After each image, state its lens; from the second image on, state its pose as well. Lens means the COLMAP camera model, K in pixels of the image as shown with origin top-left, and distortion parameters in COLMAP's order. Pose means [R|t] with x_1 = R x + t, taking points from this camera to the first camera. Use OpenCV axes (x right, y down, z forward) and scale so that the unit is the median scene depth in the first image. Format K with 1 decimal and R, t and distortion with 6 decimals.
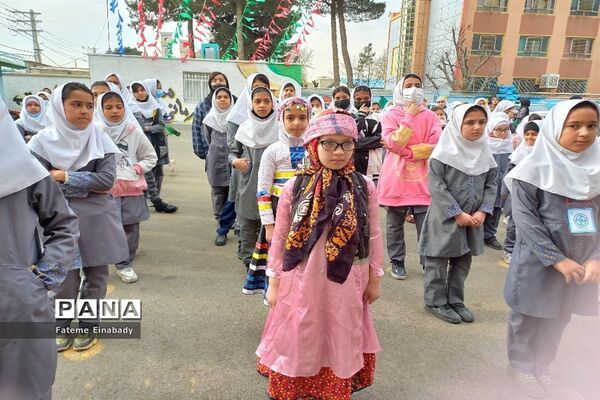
lens RADIAL K [[440.0, 0, 298.7], [0, 440.0, 211.3], [0, 0, 1]] dist [0.037579, -0.027720]
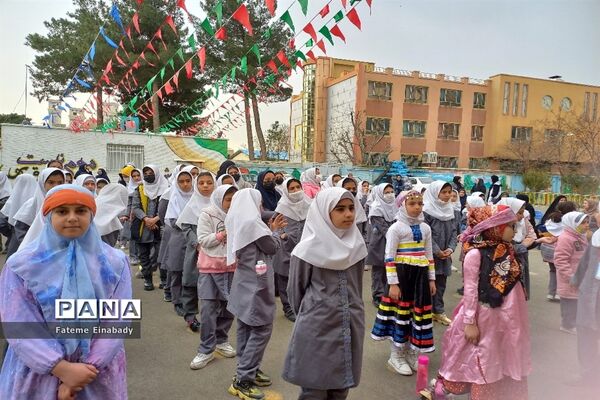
lens RADIAL K [[434.0, 0, 298.4], [0, 434.0, 202.6], [0, 0, 1]] dist [0.071990, -0.068535]
pose [[0.974207, -0.008045, 0.225514, -0.036560], [0.046389, 0.985159, -0.165254, -0.000452], [-0.220838, 0.171453, 0.960122, -0.013149]]
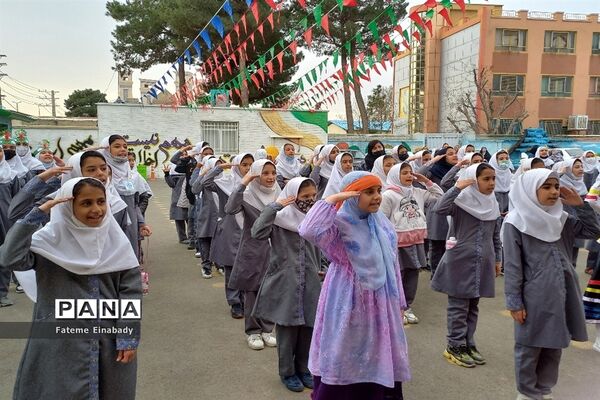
lens RADIAL K [[520.0, 0, 304.1], [0, 520.0, 203.7], [0, 0, 1]] dist [0.090018, -0.125860]
pose [[0.998631, -0.021842, 0.047537, -0.057017], [0.027983, 0.990772, -0.132619, 0.002766], [-0.044201, 0.133768, 0.990026, -0.033598]]
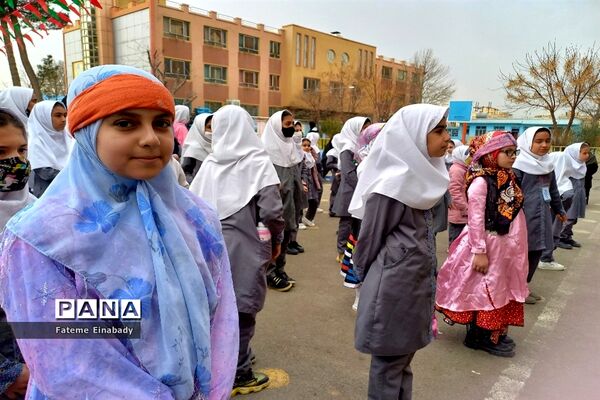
lens RADIAL K [[440.0, 0, 305.2], [0, 440.0, 210.9], [0, 0, 1]] dist [0.037579, -0.027720]
pose [[0.765344, -0.117664, 0.632775, -0.054903], [0.144730, 0.989431, 0.008932, -0.002554], [-0.627138, 0.084745, 0.774284, 0.010318]]
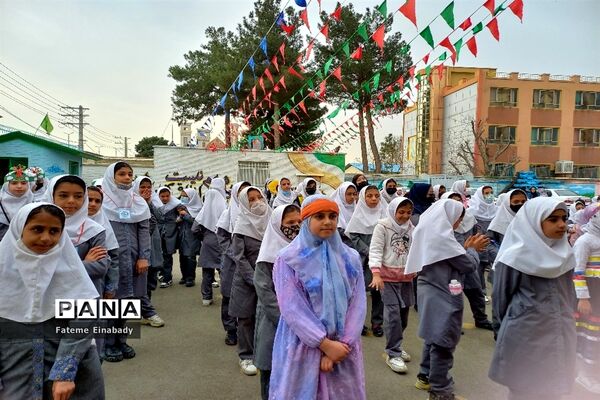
lens RADIAL K [[434.0, 0, 305.4], [0, 434.0, 197.9], [0, 0, 1]] dist [0.071990, -0.068535]
pose [[0.999986, -0.001978, -0.004886, -0.049699], [0.000902, 0.977485, -0.211002, 0.000909], [0.005193, 0.210994, 0.977473, -0.018030]]
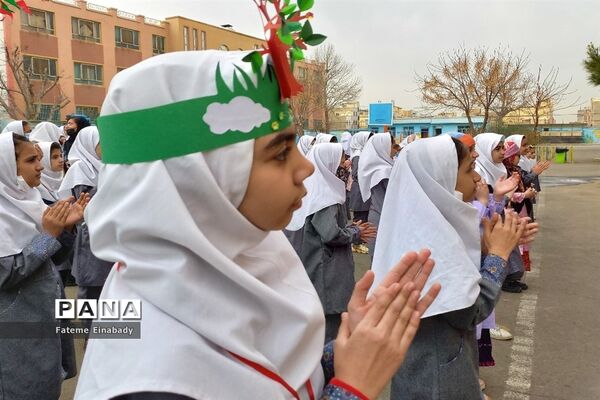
lens RADIAL K [[520.0, 0, 300.4], [0, 520.0, 200.5], [0, 0, 1]] dist [0.090018, -0.125860]
pose [[0.611035, -0.123276, 0.781946, -0.107963], [0.208628, 0.977955, -0.008850, -0.004776], [-0.763617, 0.168543, 0.623284, 0.004159]]
